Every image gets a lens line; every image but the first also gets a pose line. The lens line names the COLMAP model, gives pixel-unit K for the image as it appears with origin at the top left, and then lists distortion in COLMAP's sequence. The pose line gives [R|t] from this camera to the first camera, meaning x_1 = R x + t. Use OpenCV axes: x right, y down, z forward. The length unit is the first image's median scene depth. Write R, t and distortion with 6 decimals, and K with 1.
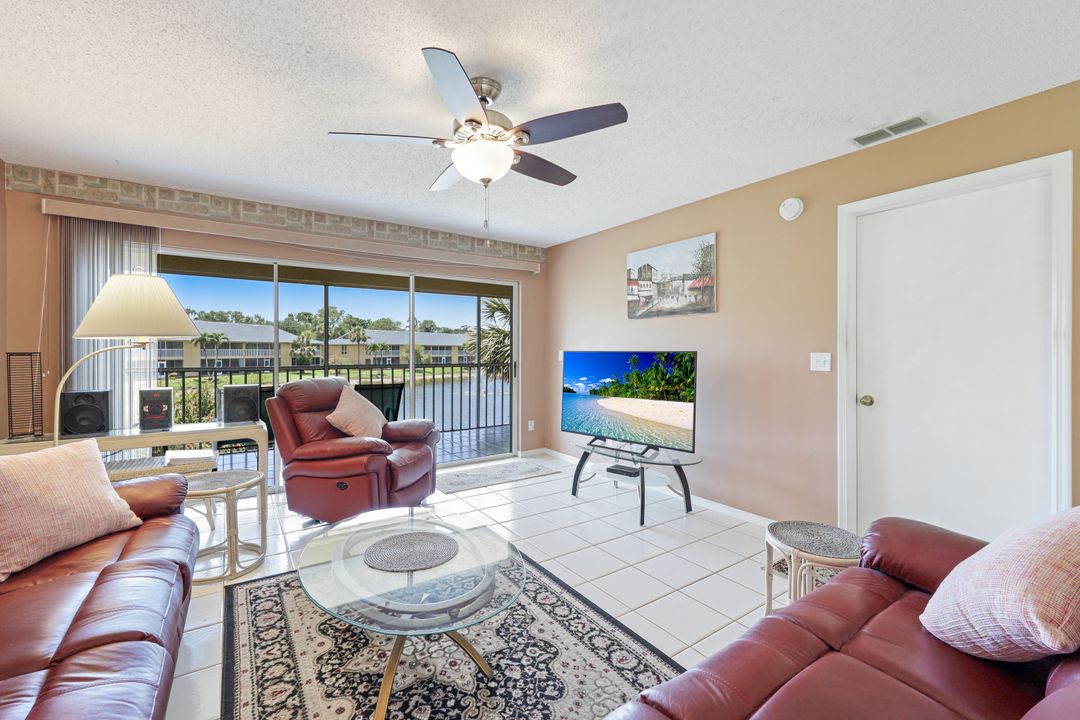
lens RADIAL K [[454.4, 0, 540.6], [0, 454.4, 349.1], [0, 0, 1]] dist [-0.001738, -0.000325]
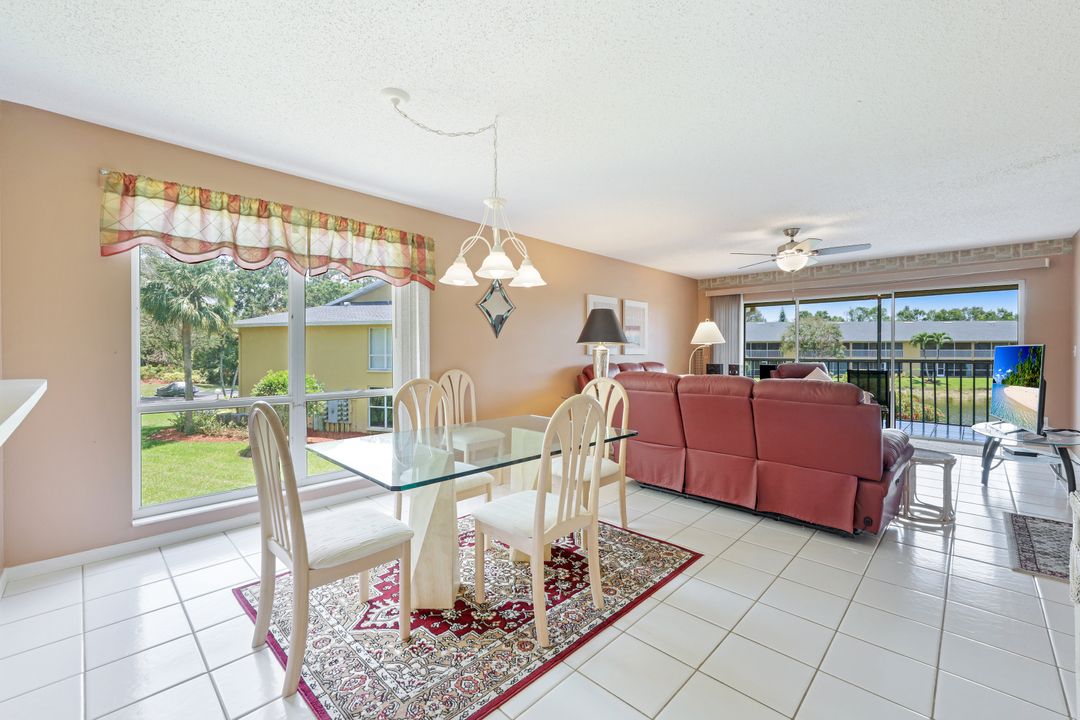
lens RADIAL K [[450.5, 0, 538.5], [0, 450.5, 354.6], [0, 0, 1]] dist [0.002681, 0.000217]
pose [[0.195903, 0.005629, -0.980607, 1.641855], [0.003959, 0.999971, 0.006531, 0.023193], [0.980615, -0.005162, 0.195875, -0.608358]]
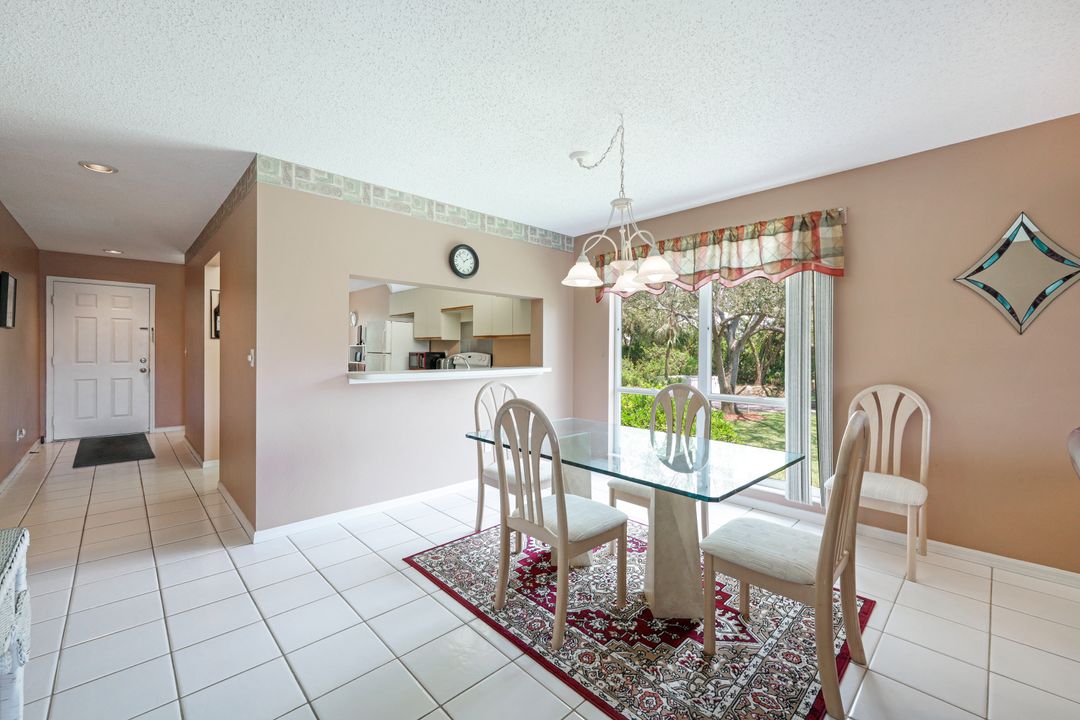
lens RADIAL K [[443.8, 0, 536.8], [0, 443.8, 354.1], [0, 0, 1]] dist [0.000484, -0.000452]
pose [[-0.988672, -0.007432, -0.149907, 0.937323], [-0.007640, 0.999970, 0.000808, 0.017082], [0.149897, 0.001944, -0.988700, 0.456470]]
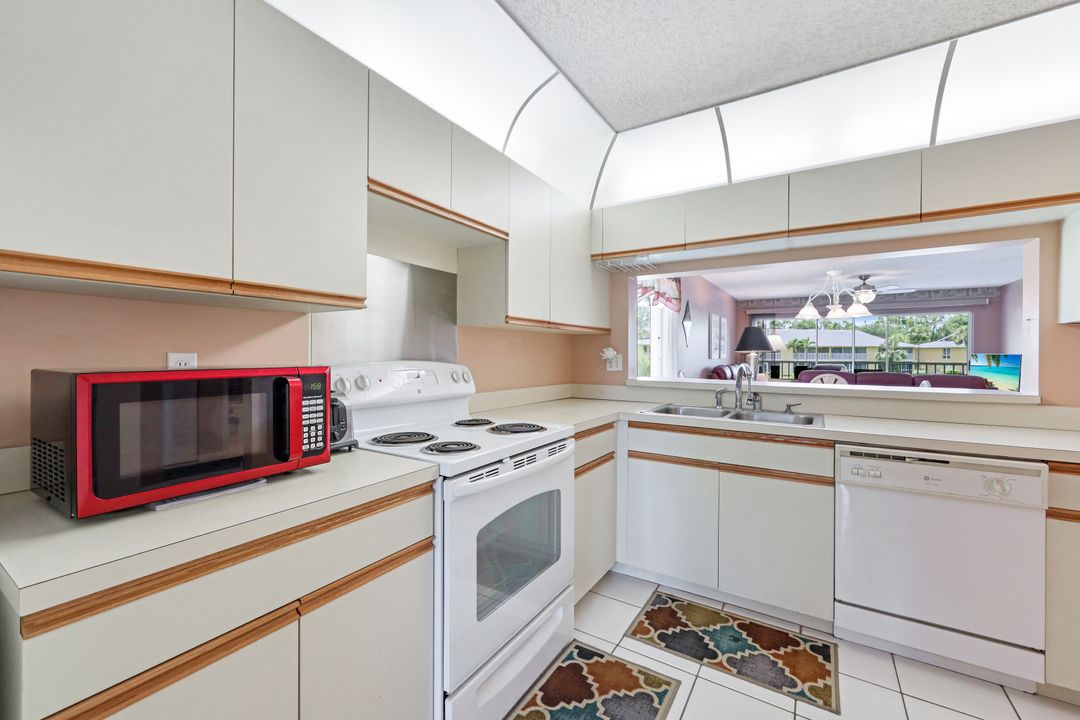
lens RADIAL K [[443.8, 0, 536.8], [0, 443.8, 354.1], [0, 0, 1]] dist [0.000484, -0.000452]
pose [[0.391852, 0.001632, -0.920027, 1.763127], [0.000673, 0.999998, 0.002060, -0.002060], [0.920028, -0.001426, 0.391850, -2.286250]]
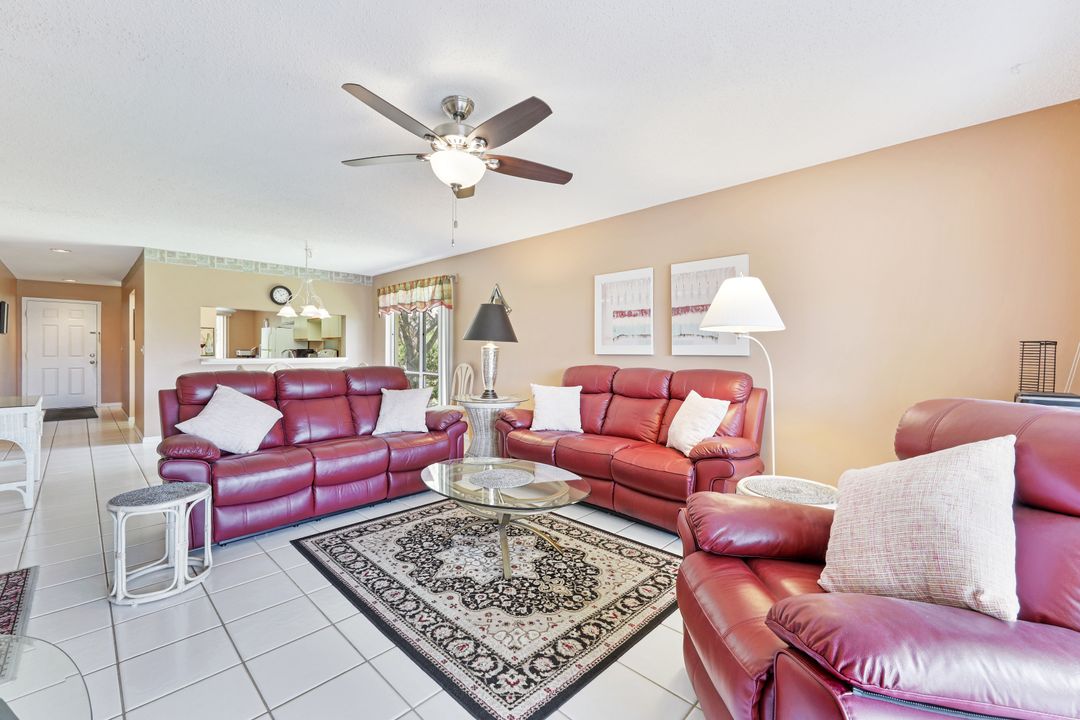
lens RADIAL K [[443.8, 0, 536.8], [0, 443.8, 354.1], [0, 0, 1]] dist [0.000484, -0.000452]
pose [[-0.980789, -0.006166, -0.194976, -0.092550], [-0.006321, 0.999980, 0.000172, 0.041767], [0.194972, 0.001401, -0.980808, 1.898847]]
